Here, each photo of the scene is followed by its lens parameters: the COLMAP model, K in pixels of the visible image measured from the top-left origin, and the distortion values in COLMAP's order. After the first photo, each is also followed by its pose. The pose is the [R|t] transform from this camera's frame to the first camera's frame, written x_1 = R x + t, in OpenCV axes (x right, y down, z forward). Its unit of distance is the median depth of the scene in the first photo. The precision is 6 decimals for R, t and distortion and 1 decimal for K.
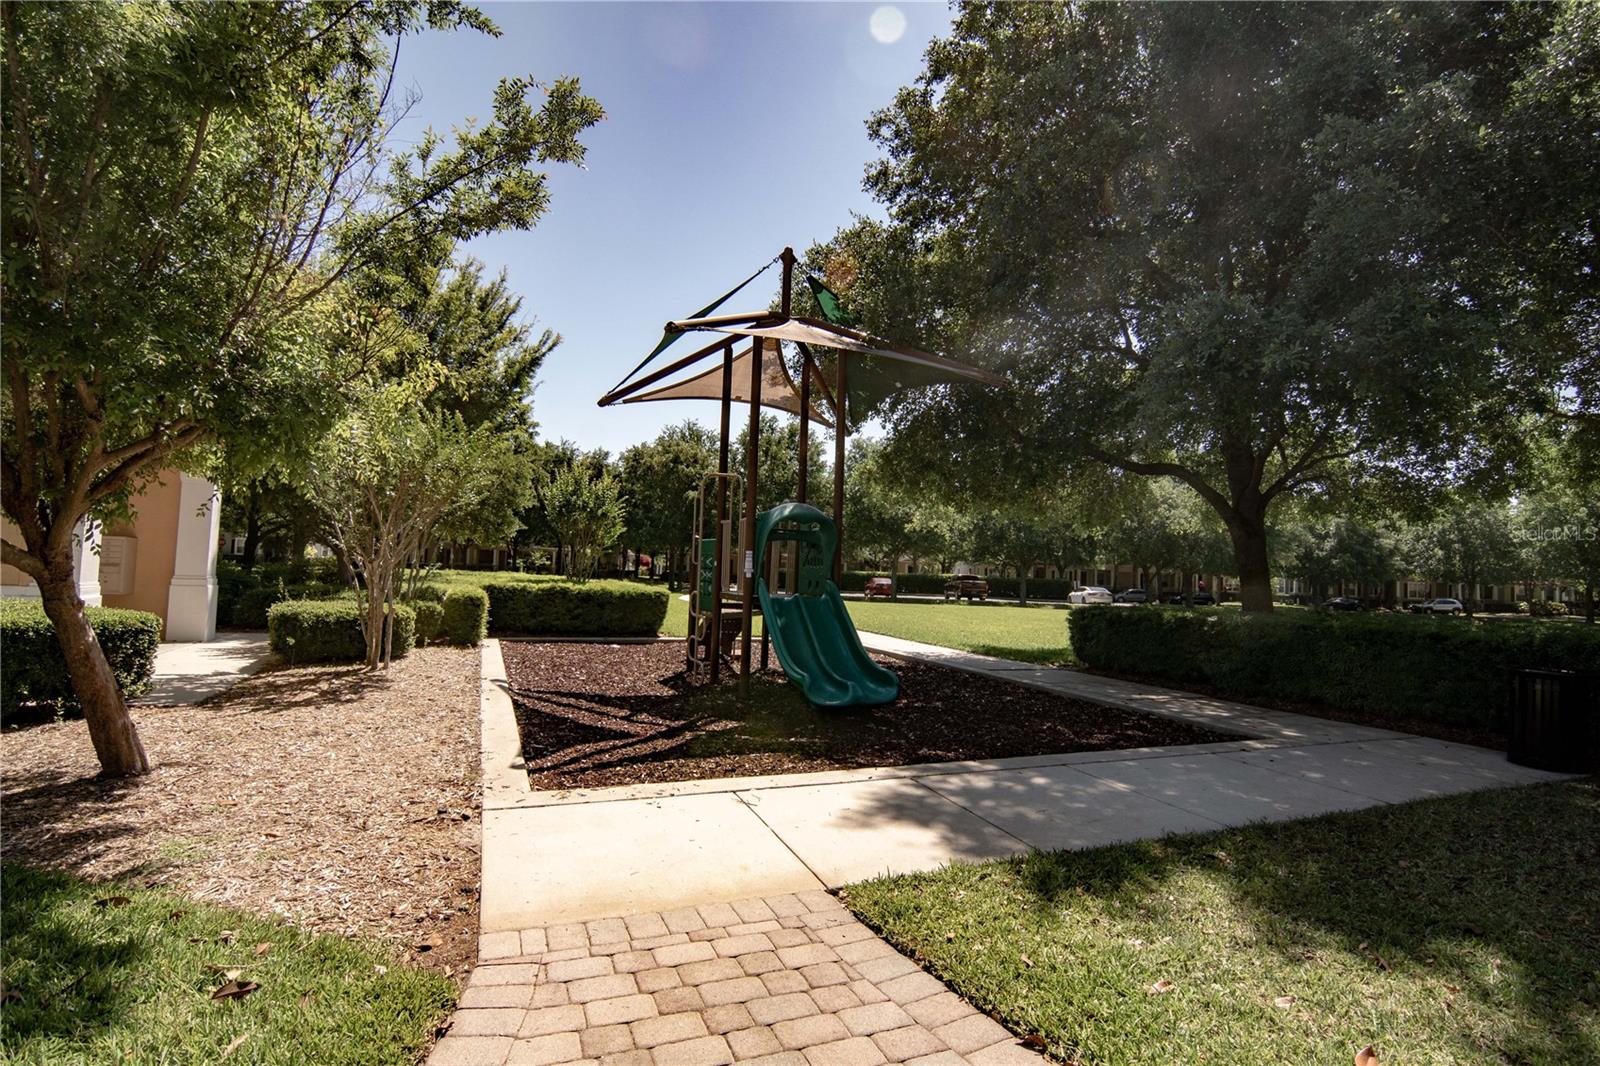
lens RADIAL K [[757.1, 0, 800.0], [0, 757.1, 533.0], [0, 0, 1]] dist [-0.019164, -0.000049]
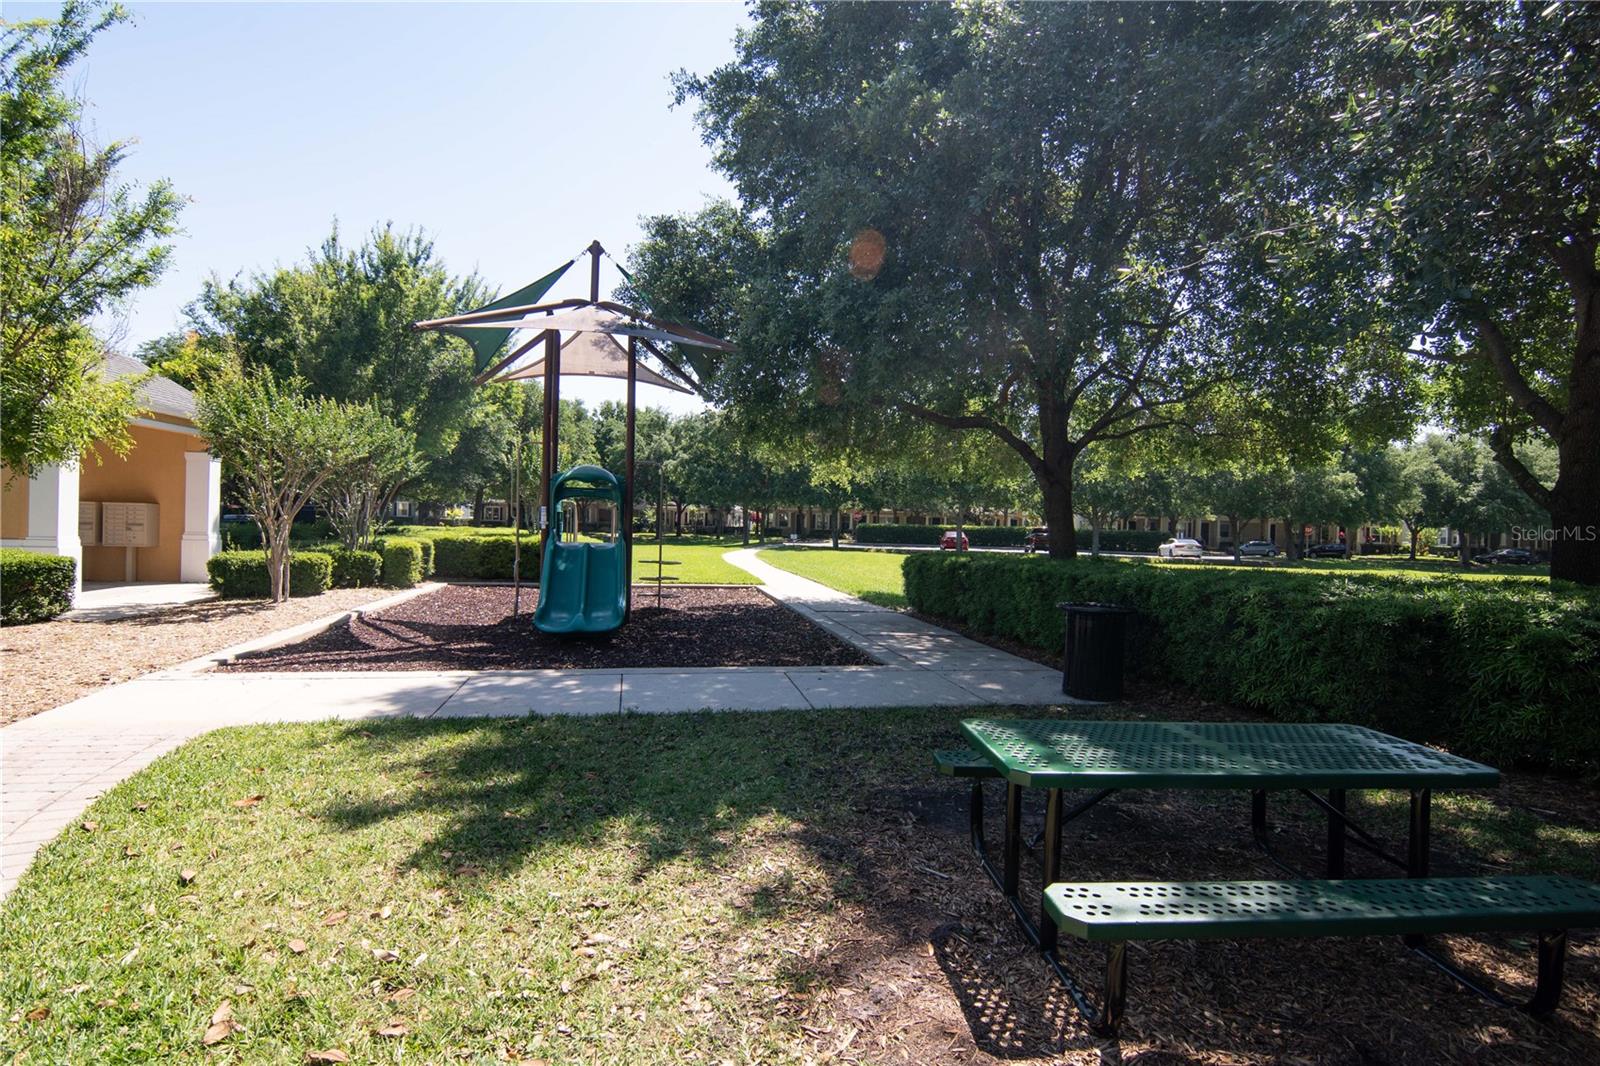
lens RADIAL K [[757.1, 0, 800.0], [0, 757.1, 533.0], [0, 0, 1]] dist [-0.019164, -0.000049]
pose [[0.982895, -0.008896, -0.183950, 0.363153], [0.019658, 0.998194, 0.056764, 0.003890], [0.183112, -0.059409, 0.981295, -0.065712]]
